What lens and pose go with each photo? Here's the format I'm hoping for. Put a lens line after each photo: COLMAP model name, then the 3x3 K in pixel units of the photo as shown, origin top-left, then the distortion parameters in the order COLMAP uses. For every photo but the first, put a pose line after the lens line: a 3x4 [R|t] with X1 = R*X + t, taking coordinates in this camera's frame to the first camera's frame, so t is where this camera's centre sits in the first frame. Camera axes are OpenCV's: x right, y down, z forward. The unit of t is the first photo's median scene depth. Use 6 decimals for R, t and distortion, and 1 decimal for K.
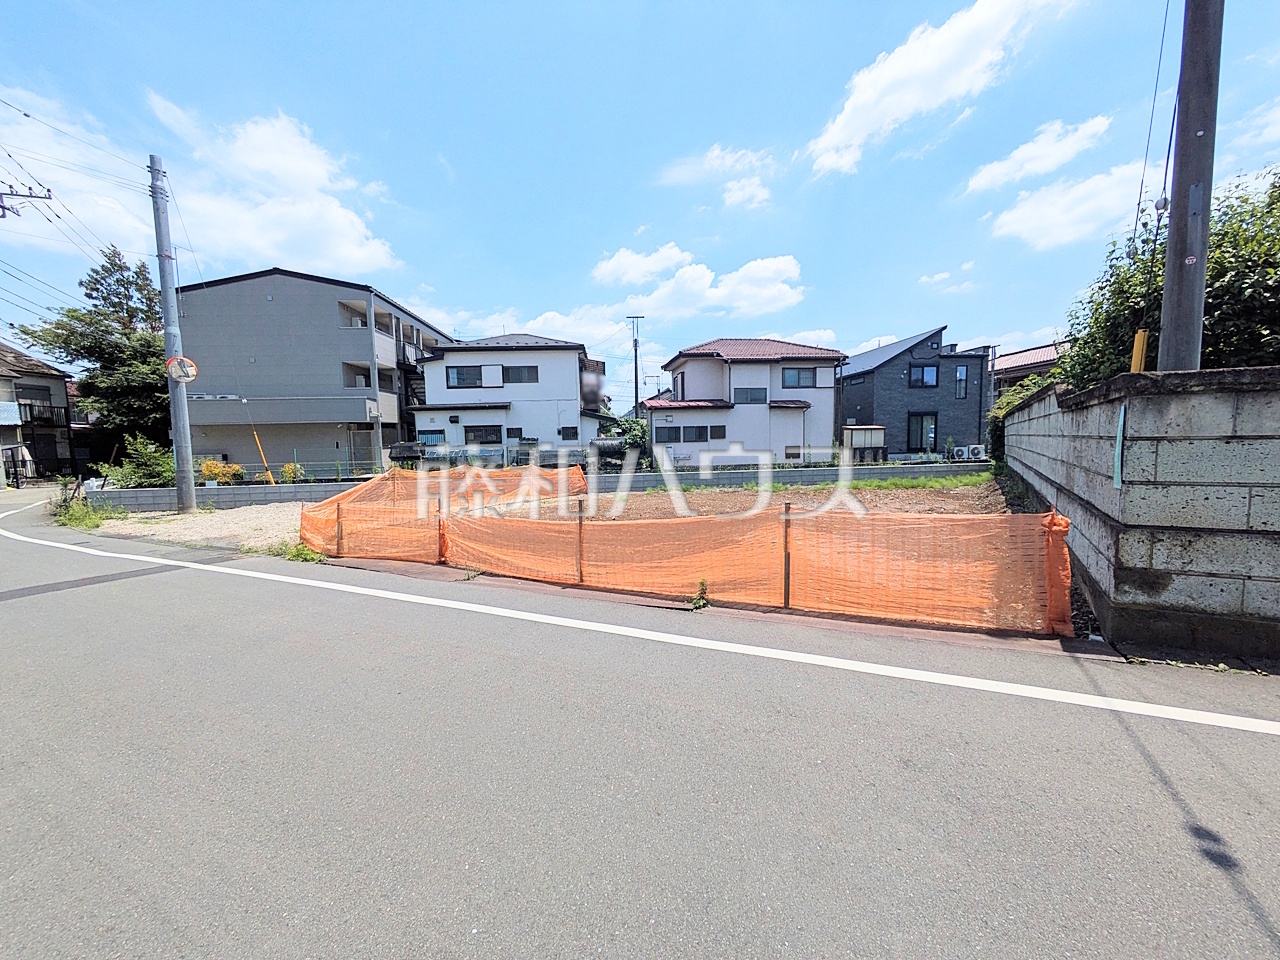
lens RADIAL K [[505.5, 0, 642.9], [0, 505.5, 477.2], [0, 0, 1]] dist [-0.000310, 0.001189]
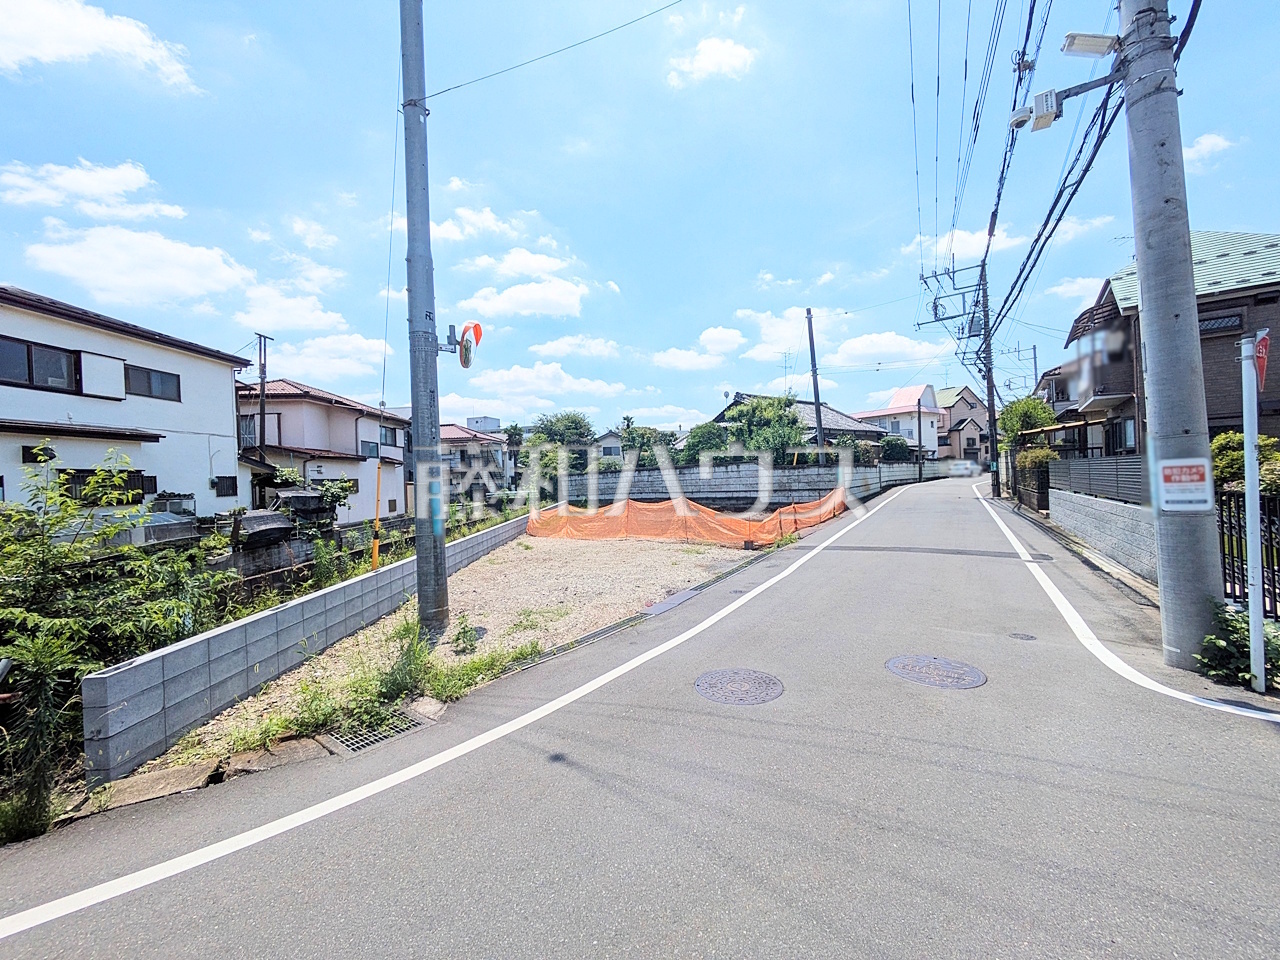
lens RADIAL K [[505.5, 0, 641.7], [0, 505.5, 481.8], [0, 0, 1]] dist [-0.000310, 0.001189]
pose [[0.099614, 0.011877, 0.994955, -0.749432], [0.115783, 0.992998, -0.023446, -0.015481], [-0.988267, 0.117535, 0.097541, 0.407493]]
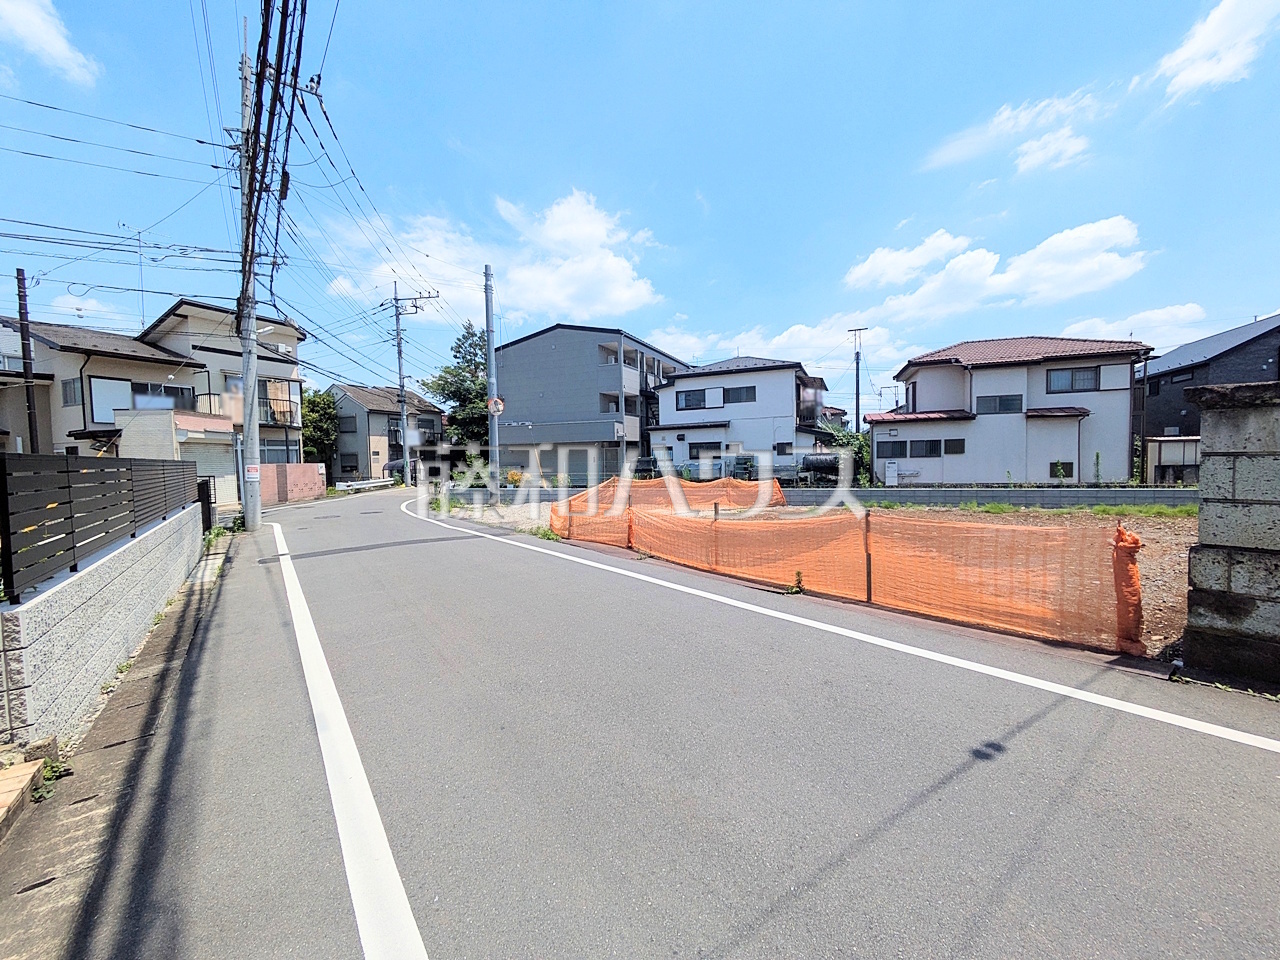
lens RADIAL K [[505.5, 0, 642.1], [0, 505.5, 479.3], [0, 0, 1]] dist [-0.000310, 0.001189]
pose [[0.890367, 0.021502, -0.454736, 0.066967], [-0.033337, 0.999282, -0.018022, 0.003594], [0.454022, 0.031206, 0.890444, -0.050393]]
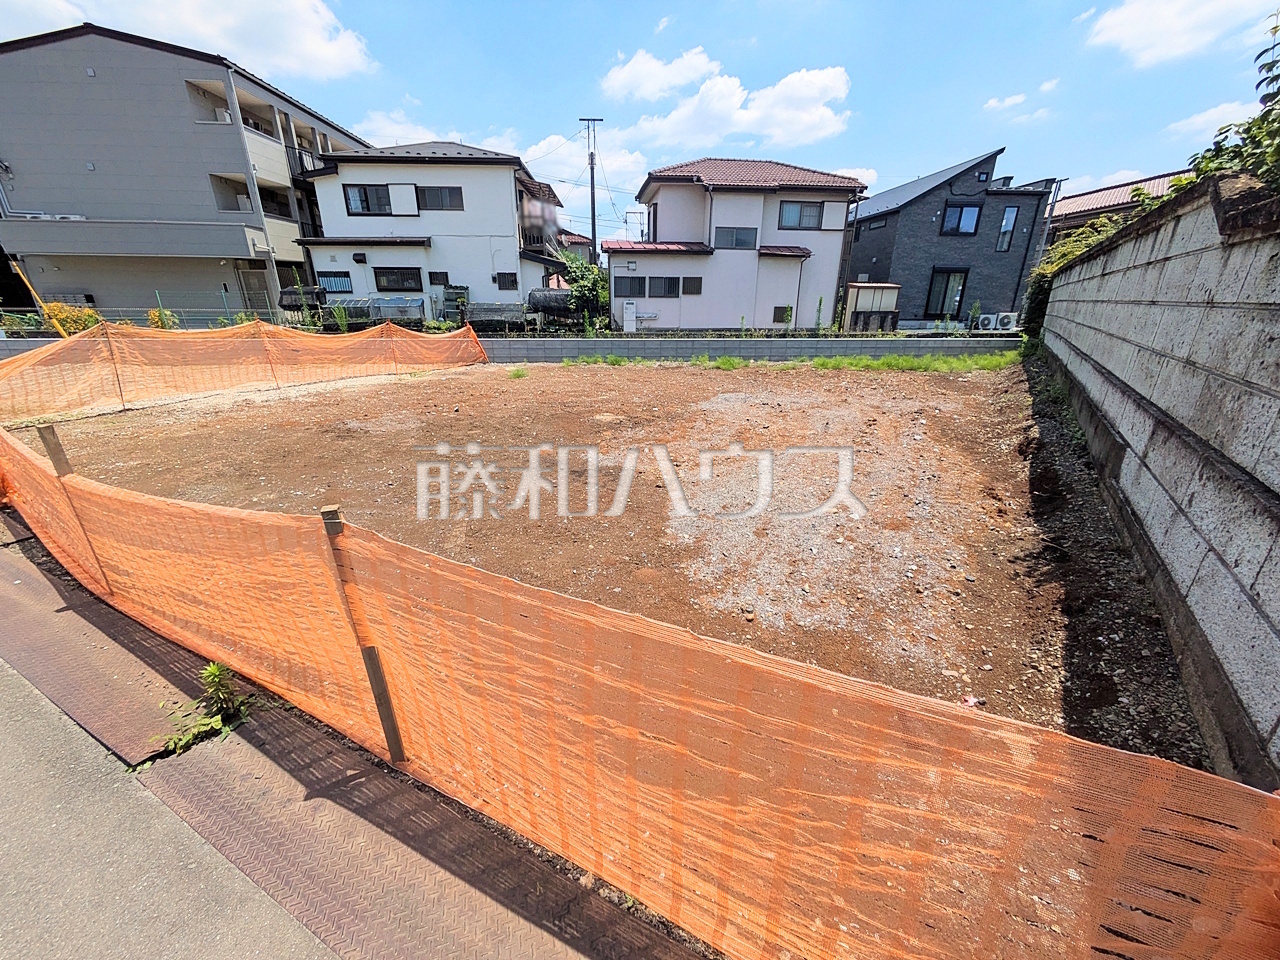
lens RADIAL K [[505.5, 0, 642.7], [0, 505.5, 479.2], [0, 0, 1]] dist [-0.000310, 0.001189]
pose [[0.999343, 0.035314, -0.008141, 0.090508], [-0.031744, 0.961360, 0.273459, -0.010479], [0.017483, -0.273021, 0.961849, 0.137365]]
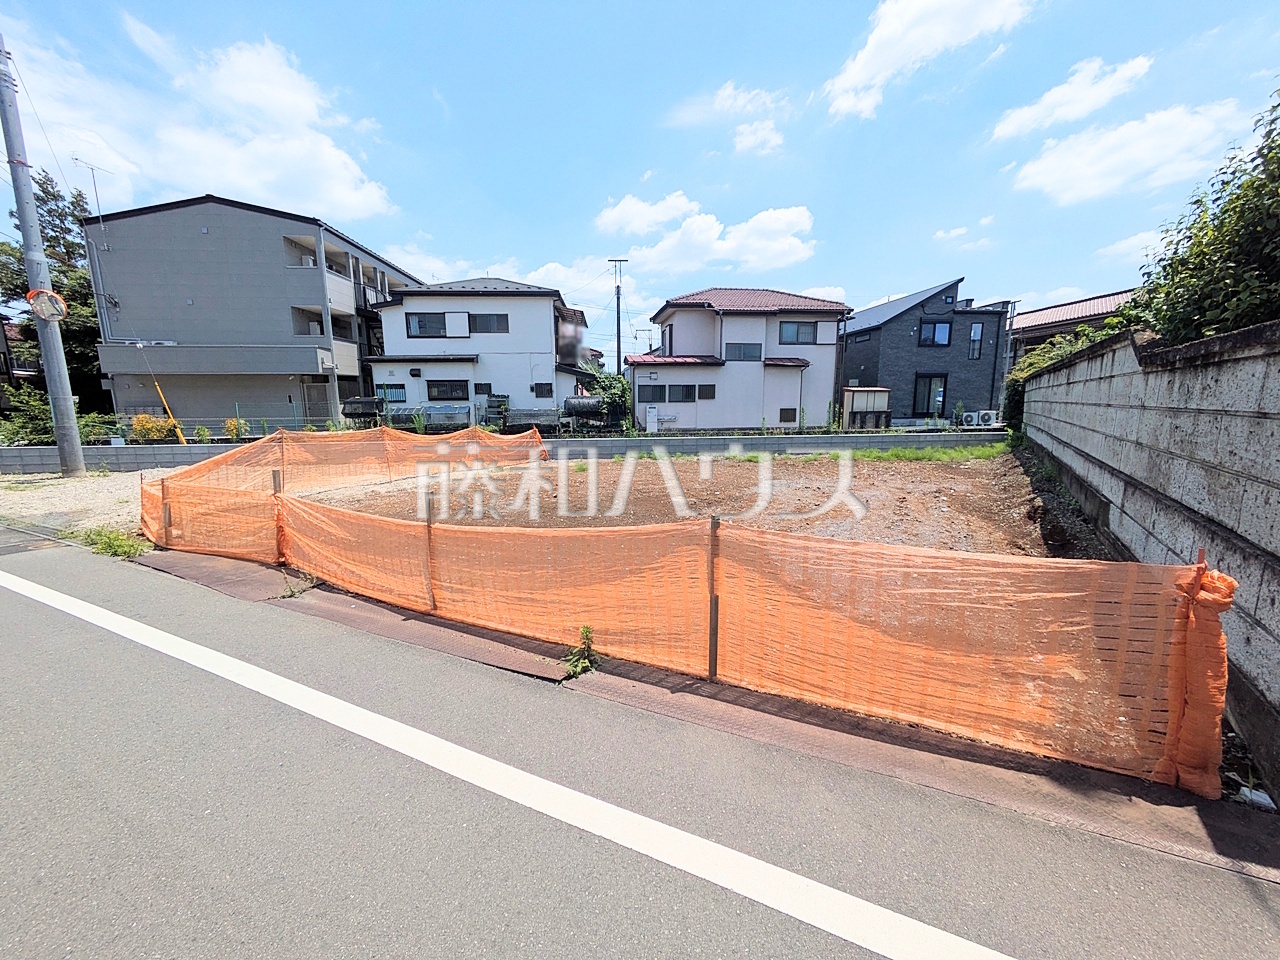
lens RADIAL K [[505.5, 0, 643.3], [0, 505.5, 478.8], [0, 0, 1]] dist [-0.000310, 0.001189]
pose [[0.999852, 0.017176, -0.000504, 0.038225], [-0.017072, 0.996273, 0.084551, -0.008081], [0.001954, -0.084530, 0.996419, 0.077729]]
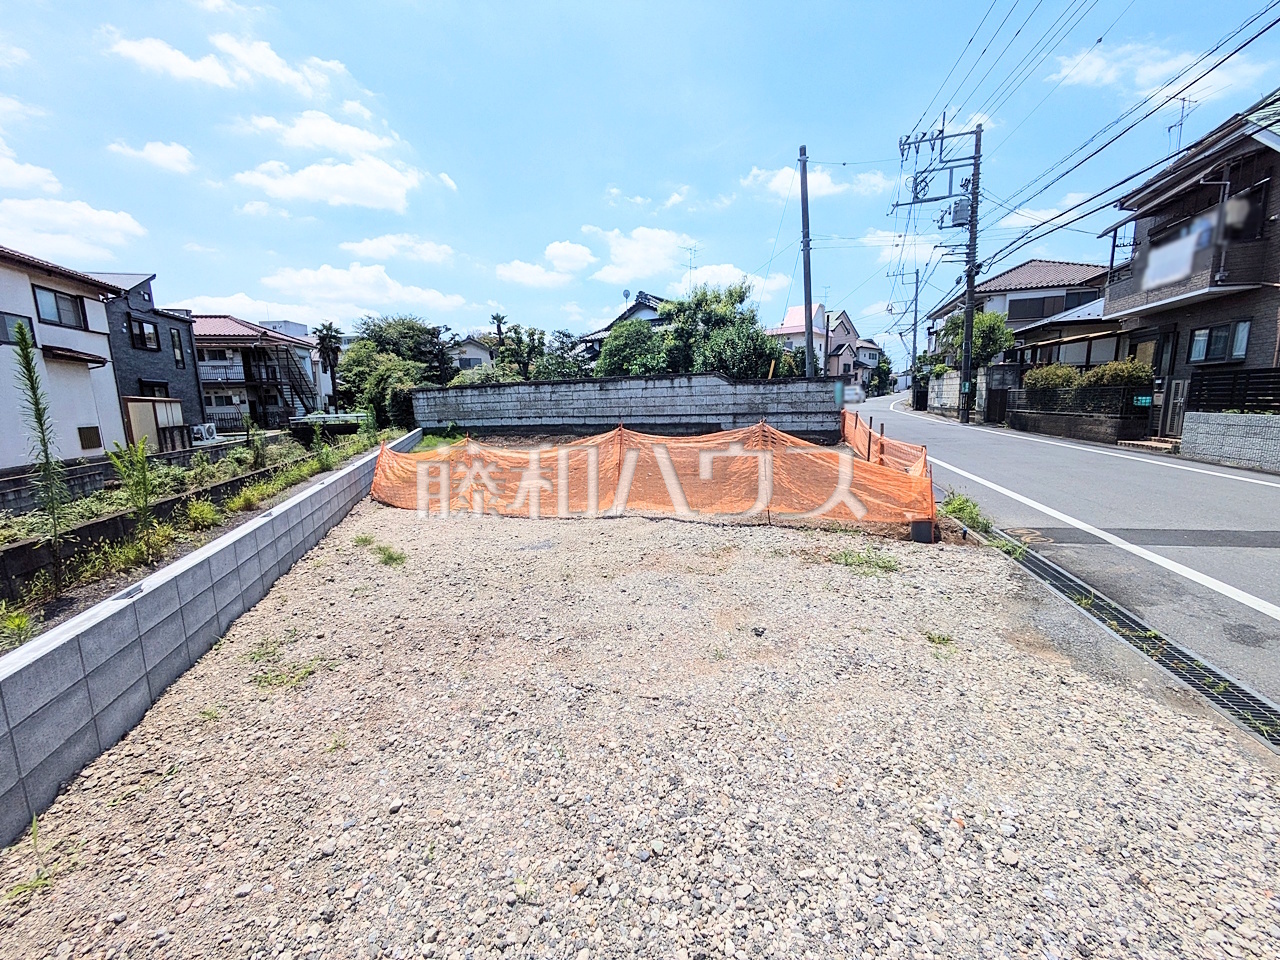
lens RADIAL K [[505.5, 0, 641.9], [0, 505.5, 478.5], [0, 0, 1]] dist [-0.000310, 0.001189]
pose [[-0.196342, -0.125960, 0.972411, -0.435477], [0.107121, 0.983023, 0.148964, -0.023608], [-0.974666, 0.133414, -0.179516, 0.523266]]
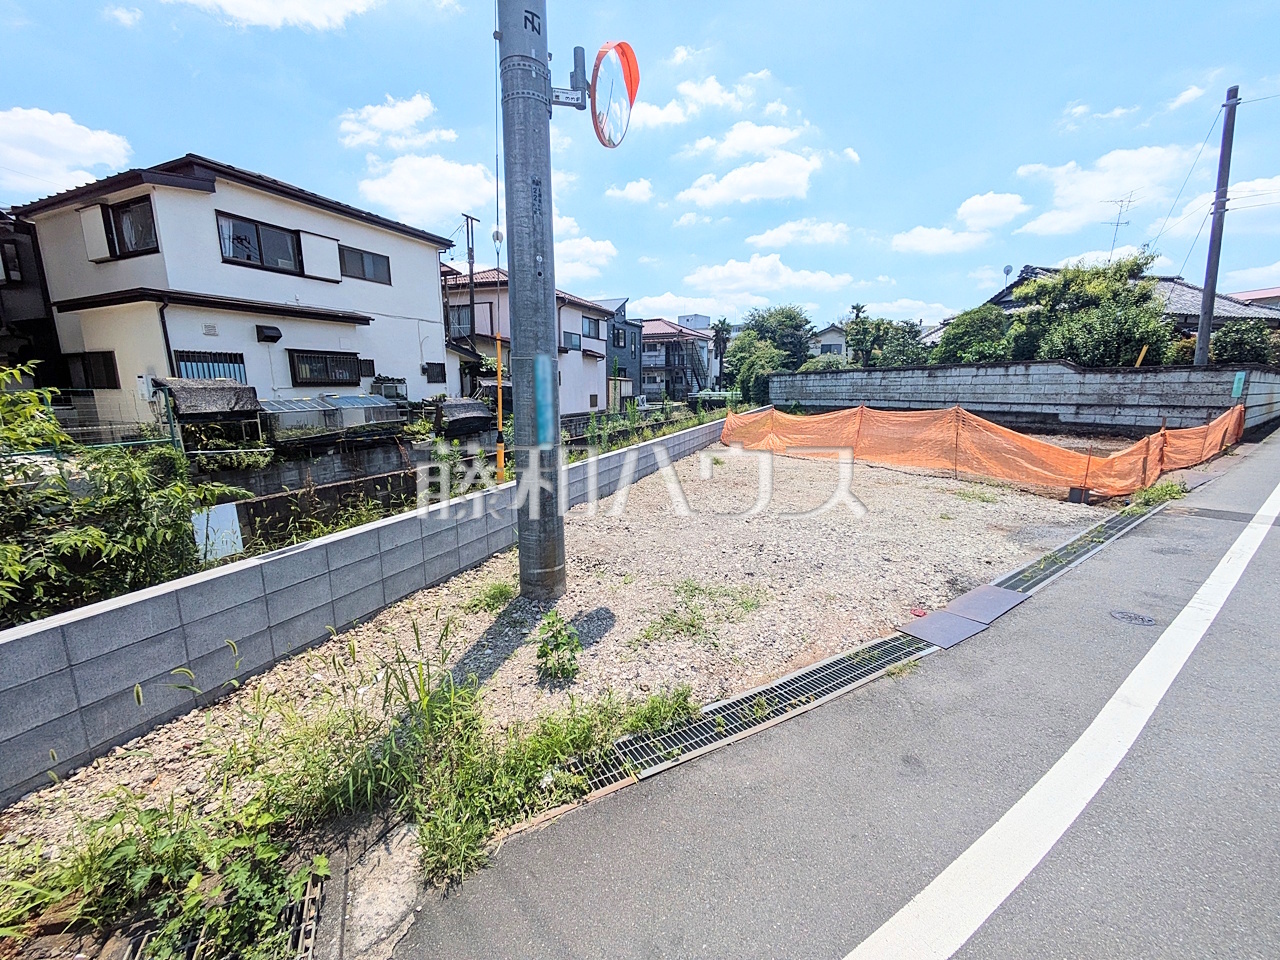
lens RADIAL K [[505.5, 0, 641.6], [0, 505.5, 479.1], [0, 0, 1]] dist [-0.000310, 0.001189]
pose [[0.479361, -0.139120, 0.866521, -0.619249], [0.061693, 0.990255, 0.124857, -0.014835], [-0.875447, -0.006393, 0.483273, 0.441026]]
